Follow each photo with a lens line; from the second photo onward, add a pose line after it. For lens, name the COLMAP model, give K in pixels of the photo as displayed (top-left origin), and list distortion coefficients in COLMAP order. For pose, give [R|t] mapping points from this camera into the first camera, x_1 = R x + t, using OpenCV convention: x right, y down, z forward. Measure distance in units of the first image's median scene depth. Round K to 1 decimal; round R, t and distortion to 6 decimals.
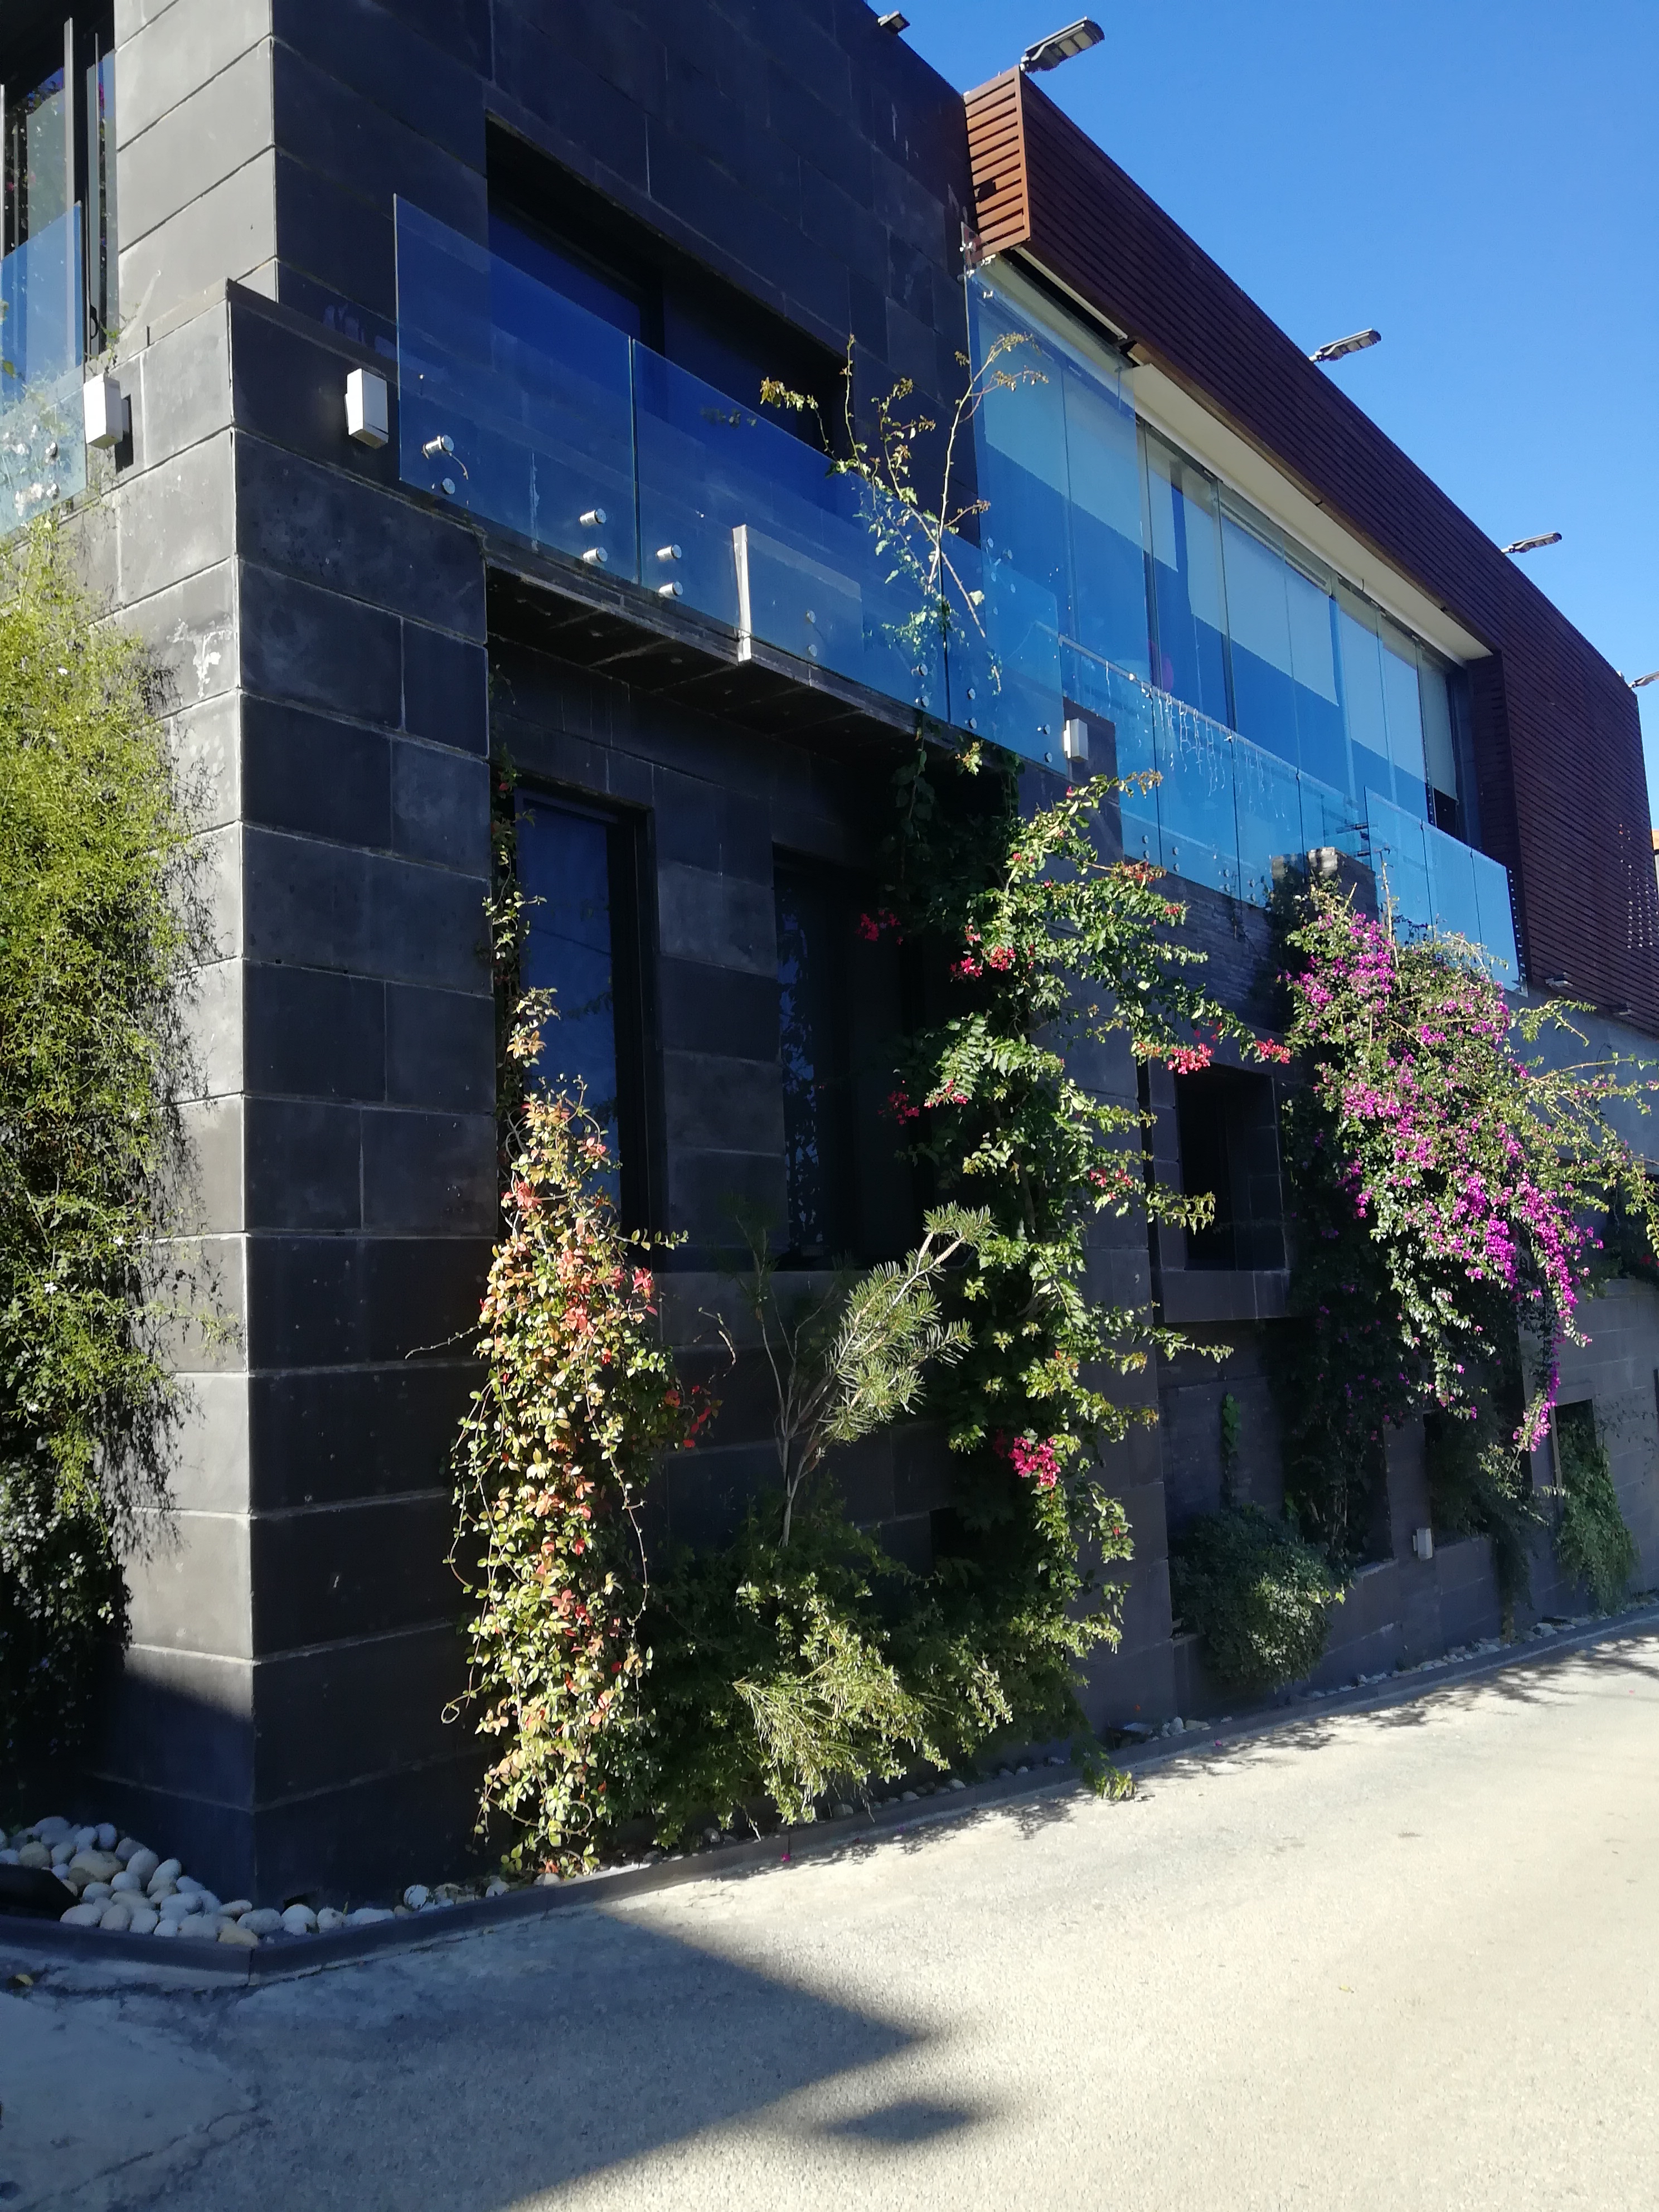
lens RADIAL K [[1768.8, 0, 829.5], [0, 1768.8, 1106.0], [0, 0, 1]] dist [-0.013884, 0.030394]
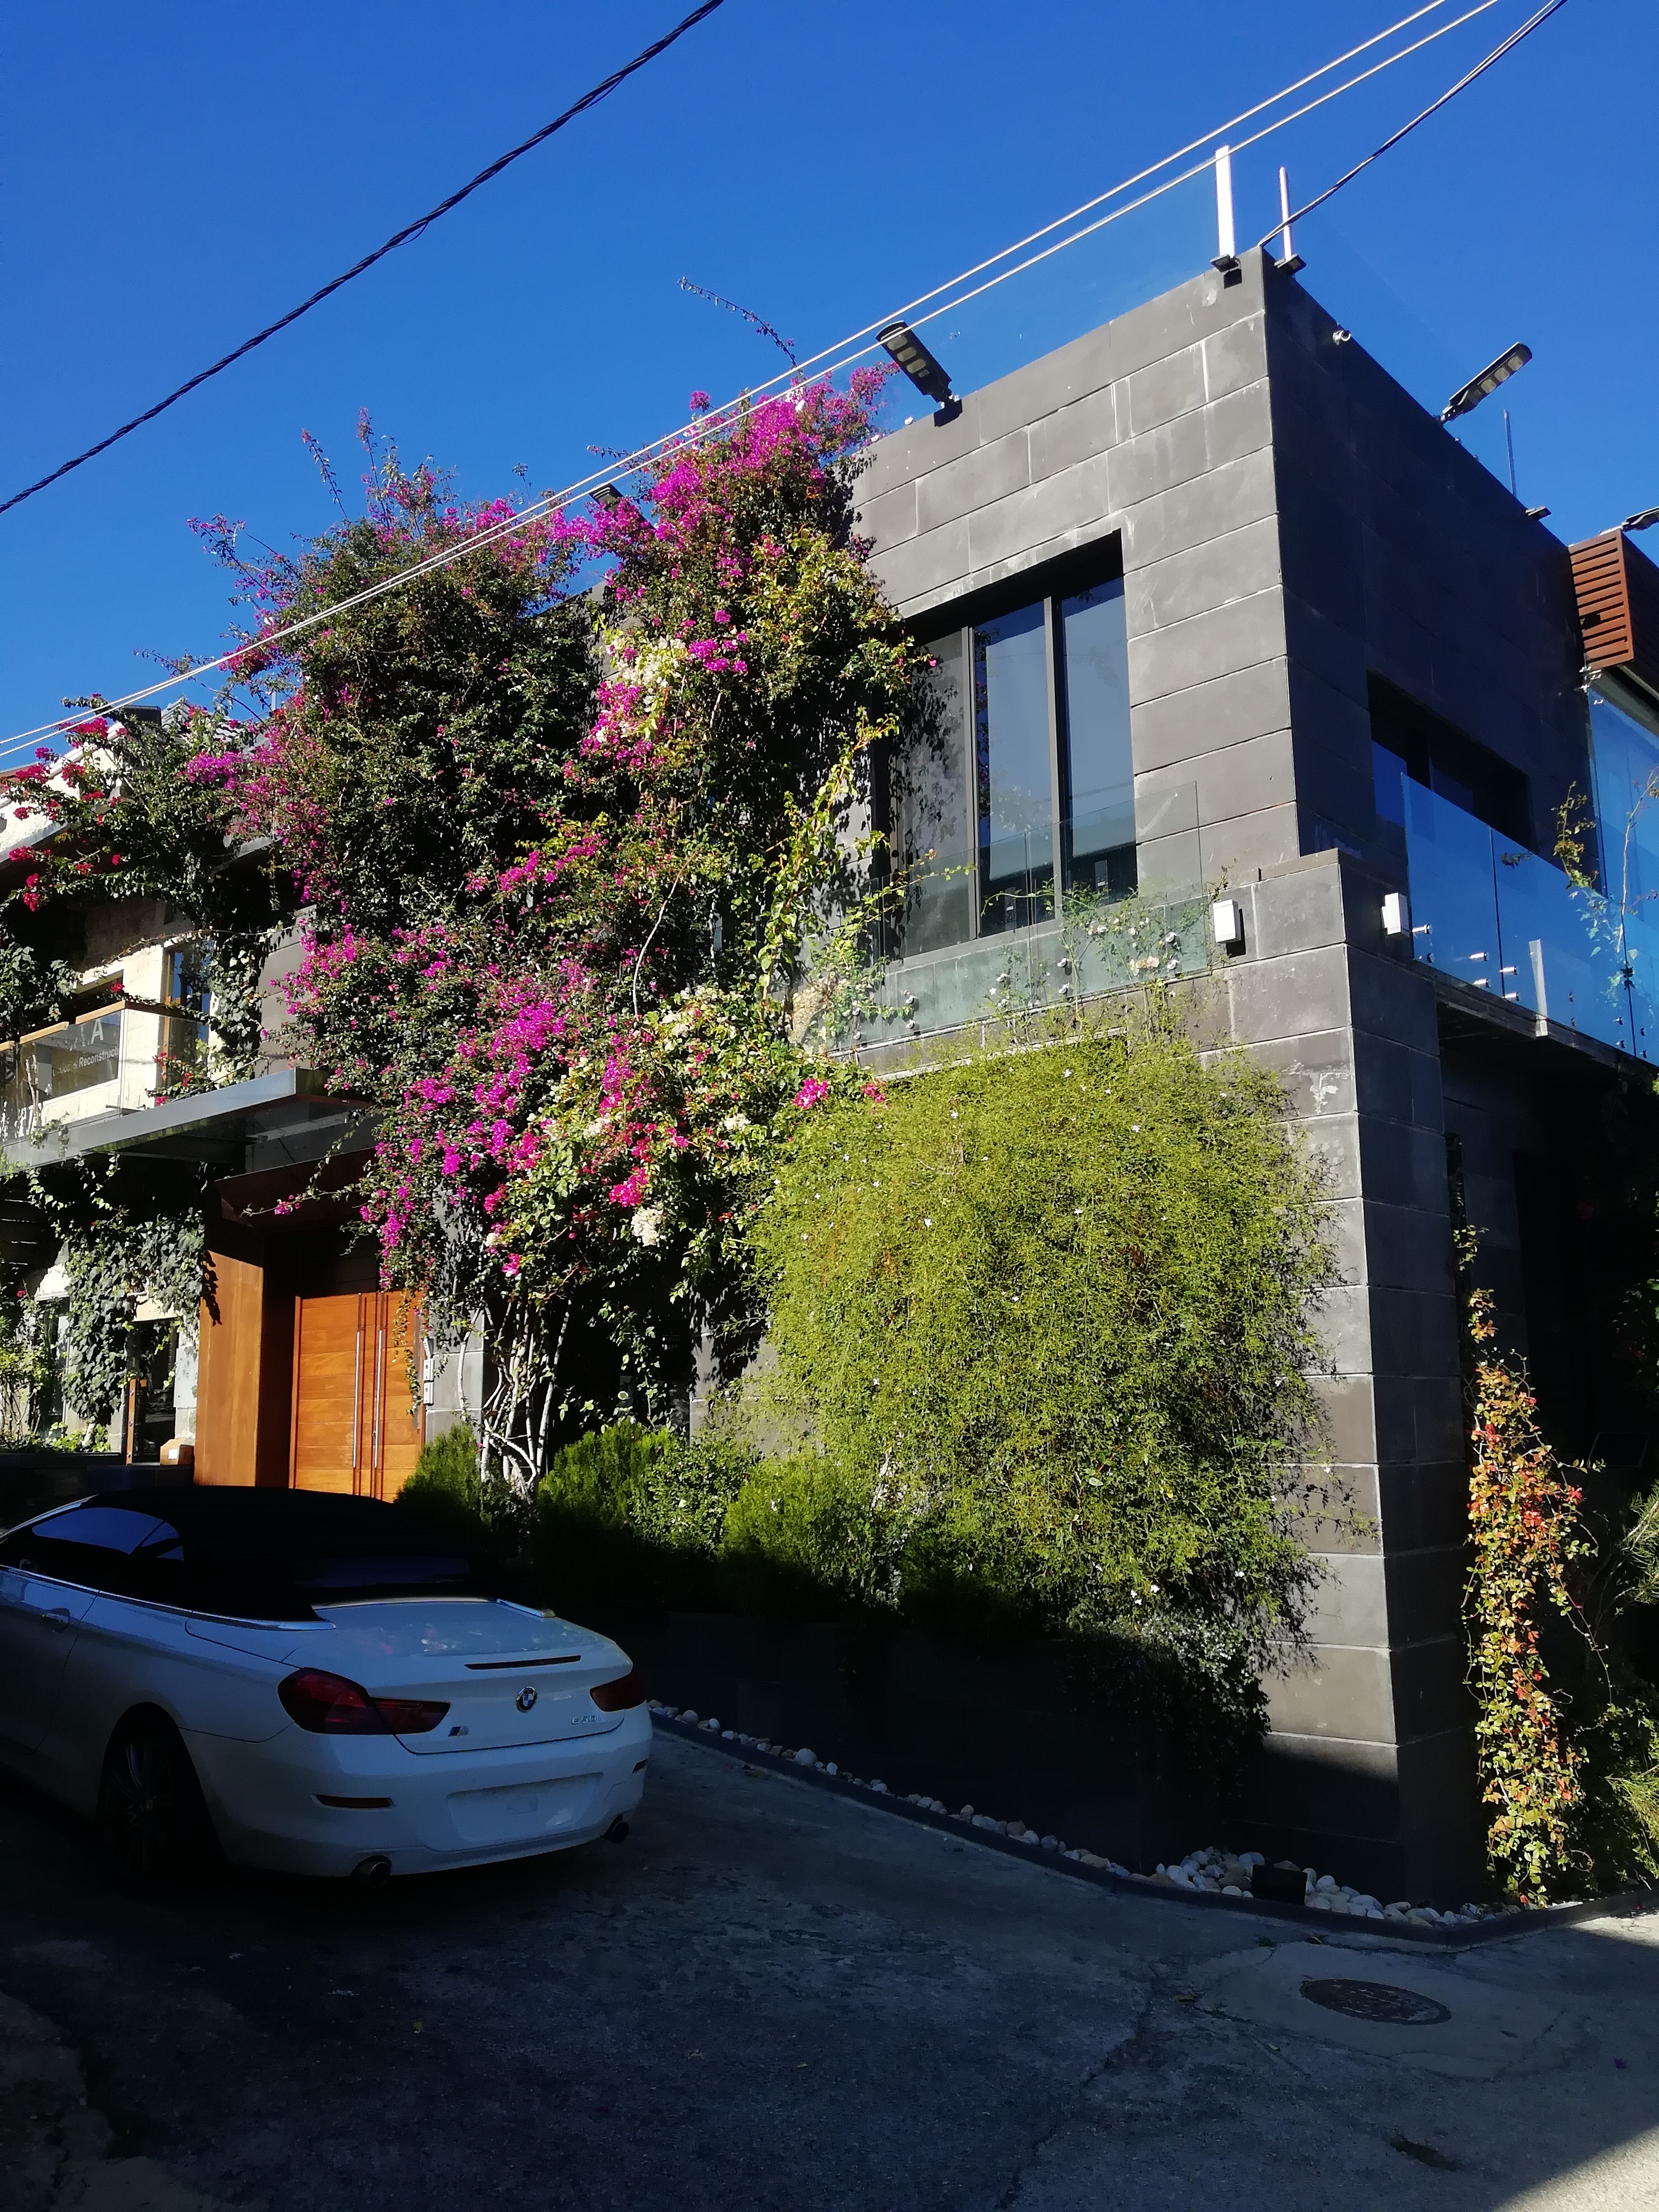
lens RADIAL K [[1745.9, 0, 829.2], [0, 1745.9, 1139.3], [0, 0, 1]] dist [0.009809, 0.007036]
pose [[0.995461, 0.000214, -0.095165, -0.627683], [-0.005451, 0.998484, -0.054779, -0.119703], [0.095009, 0.055049, 0.993953, -0.559222]]
